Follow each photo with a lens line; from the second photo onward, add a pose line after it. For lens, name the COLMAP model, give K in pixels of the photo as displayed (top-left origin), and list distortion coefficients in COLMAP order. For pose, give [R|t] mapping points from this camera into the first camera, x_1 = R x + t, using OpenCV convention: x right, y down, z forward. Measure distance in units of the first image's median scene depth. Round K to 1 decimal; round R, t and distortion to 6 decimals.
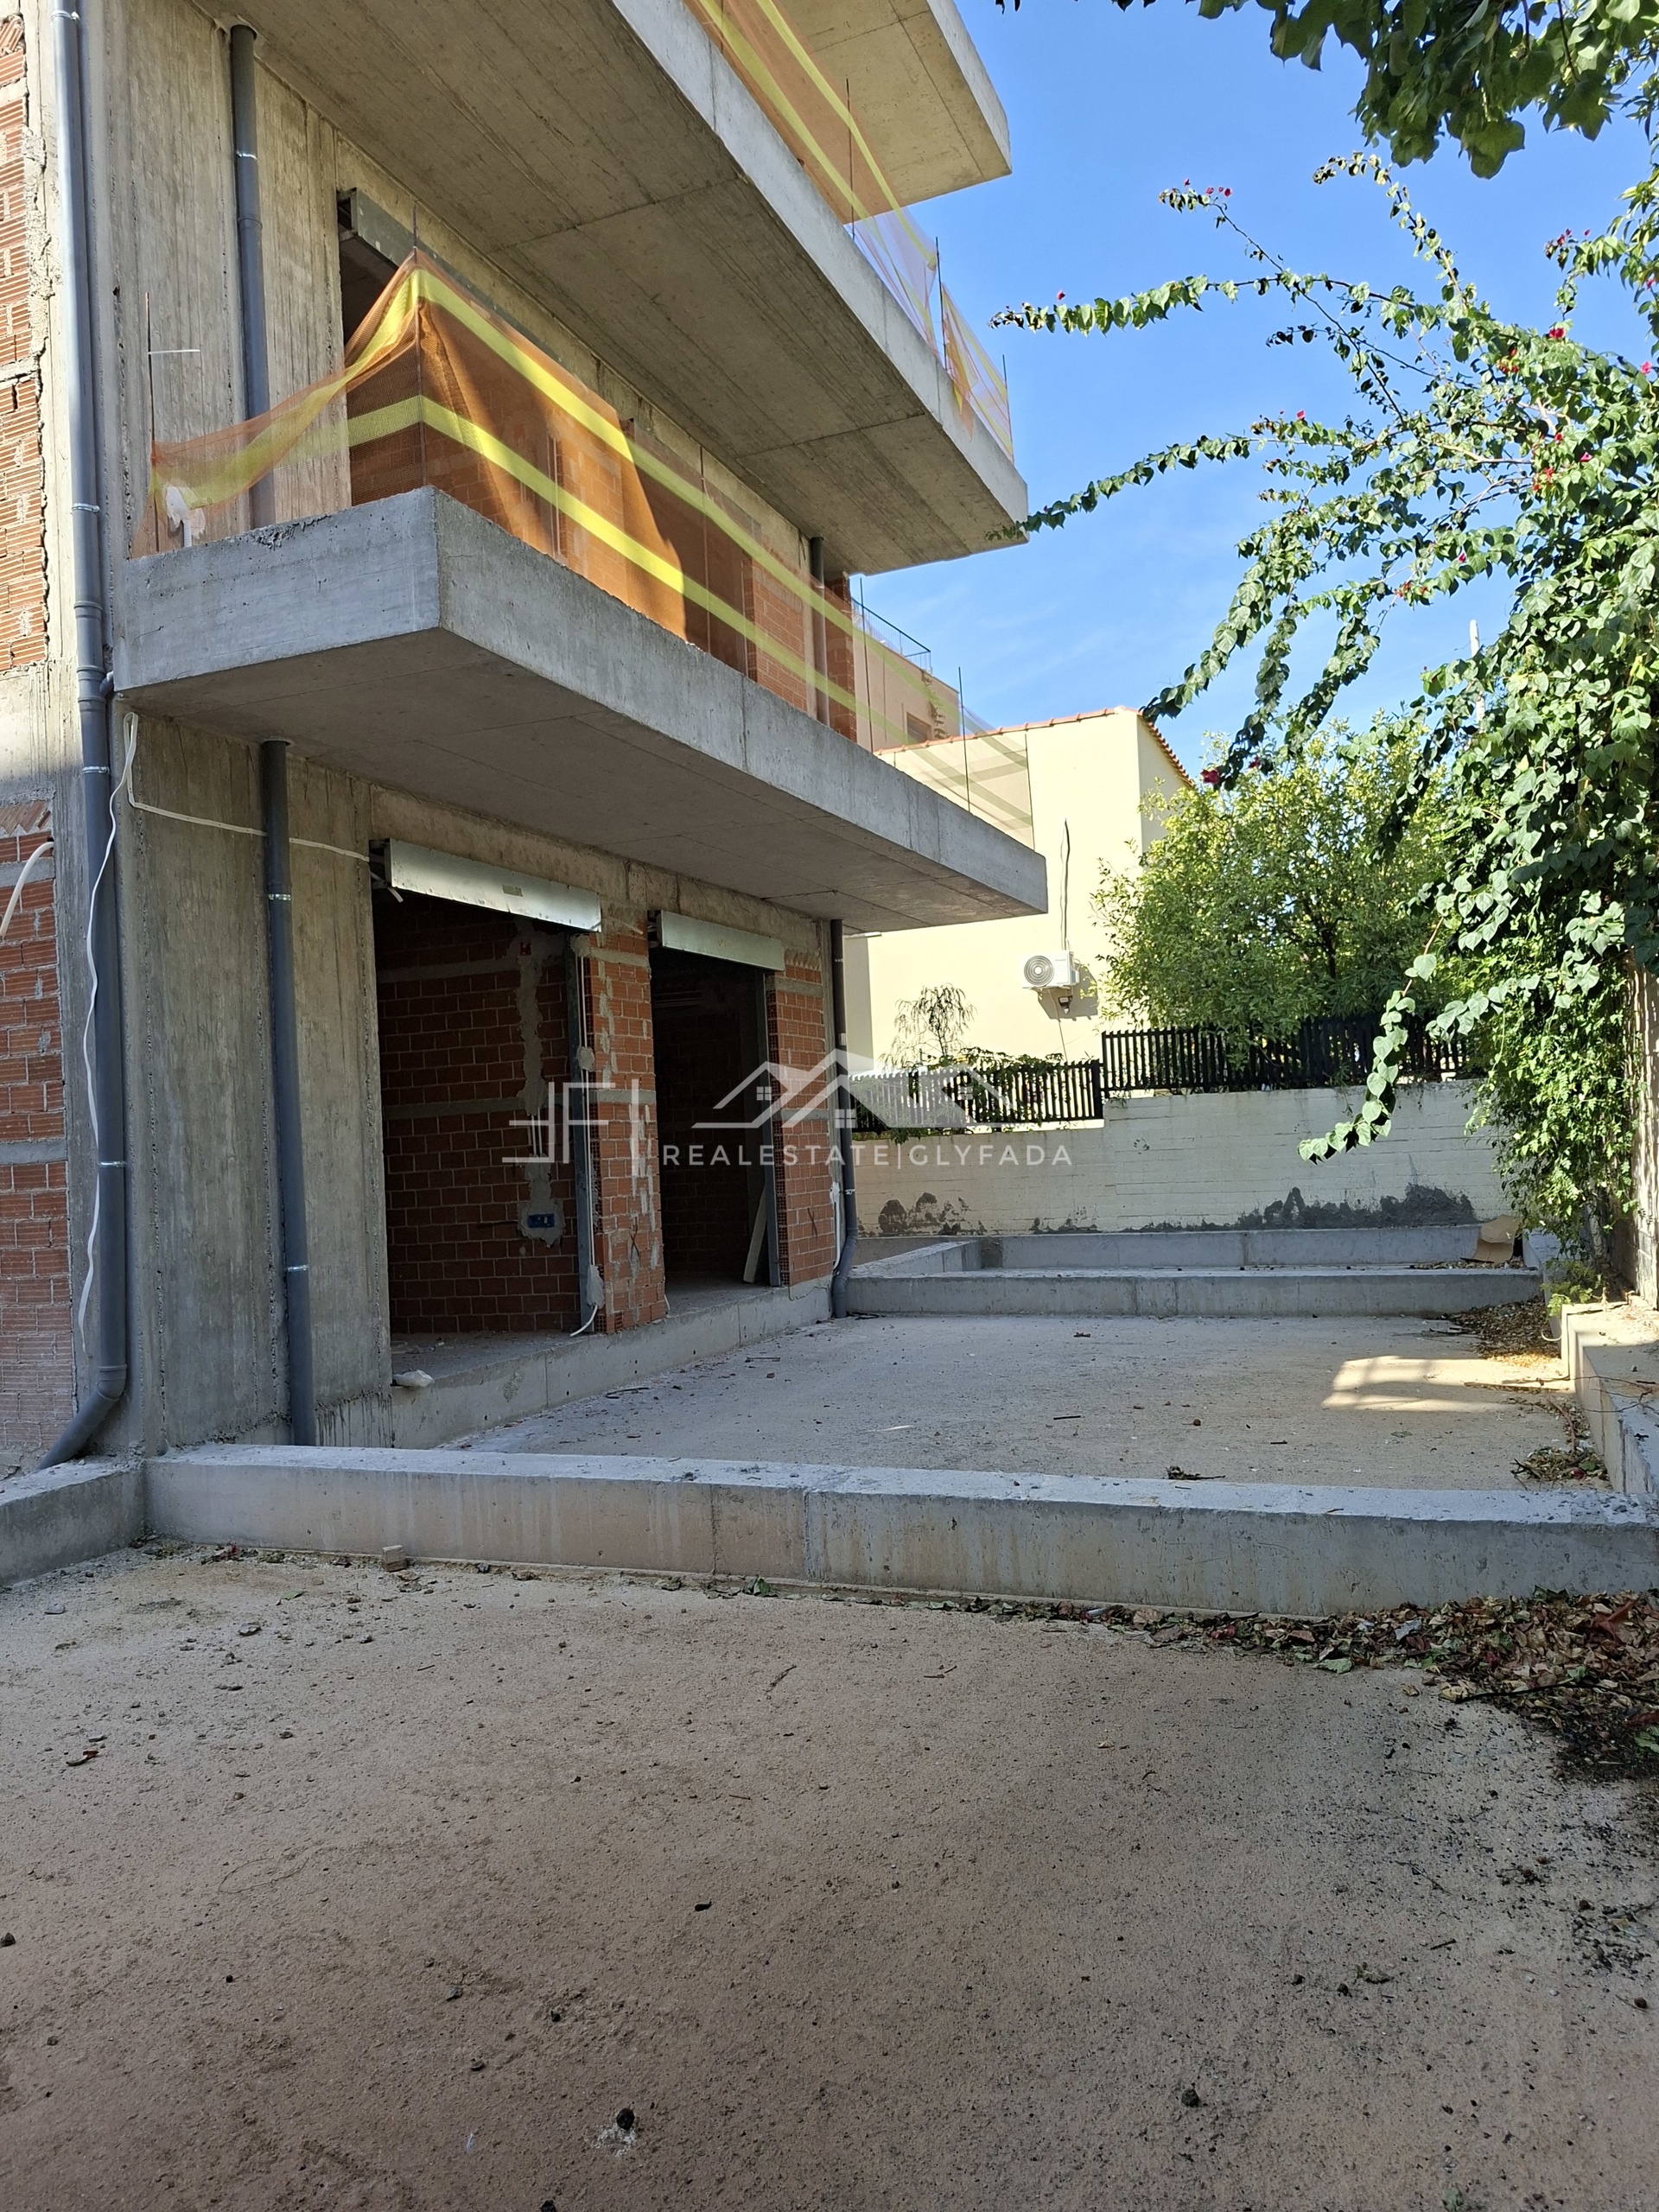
lens RADIAL K [[1527.4, 0, 829.5], [0, 1527.4, 1106.0], [0, 0, 1]] dist [0.189016, -0.303377]
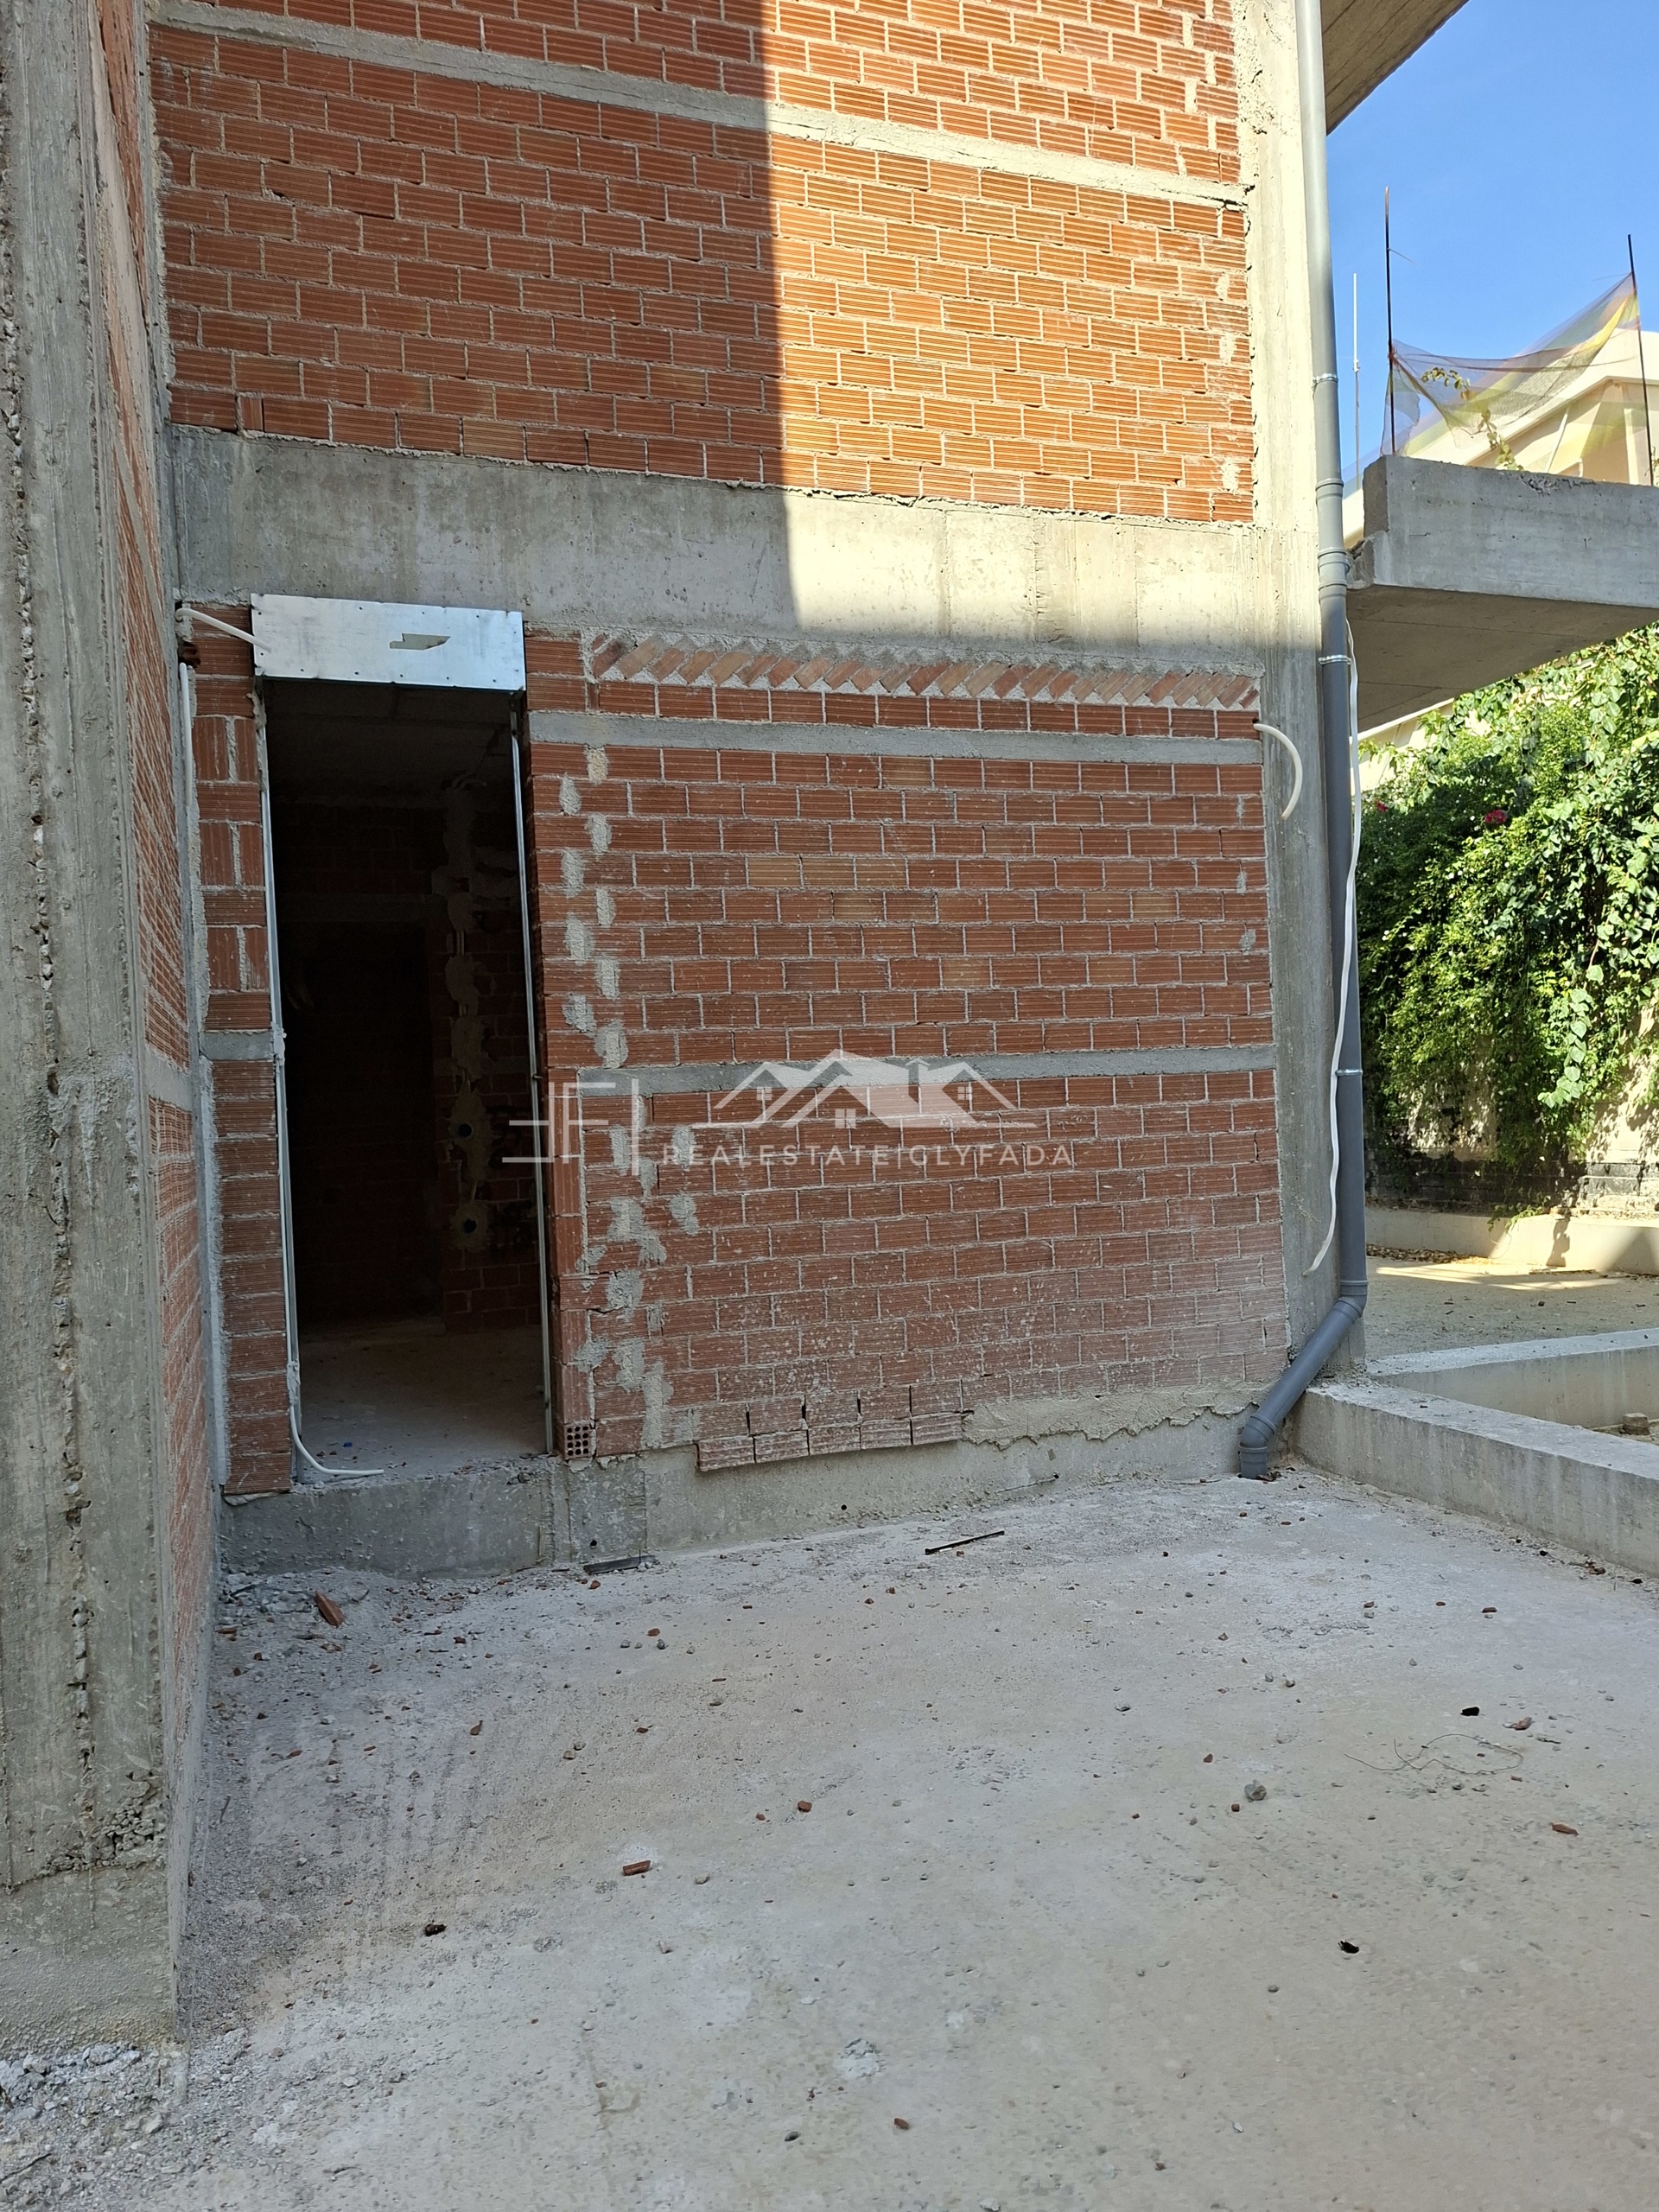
lens RADIAL K [[1549.2, 0, 817.2], [0, 1549.2, 1118.1], [0, 0, 1]] dist [0.090232, -0.111890]
pose [[0.739409, 0.013665, 0.673117, -1.086998], [-0.006944, 0.999896, -0.012671, 0.064404], [-0.673220, 0.004695, 0.739427, 0.411625]]
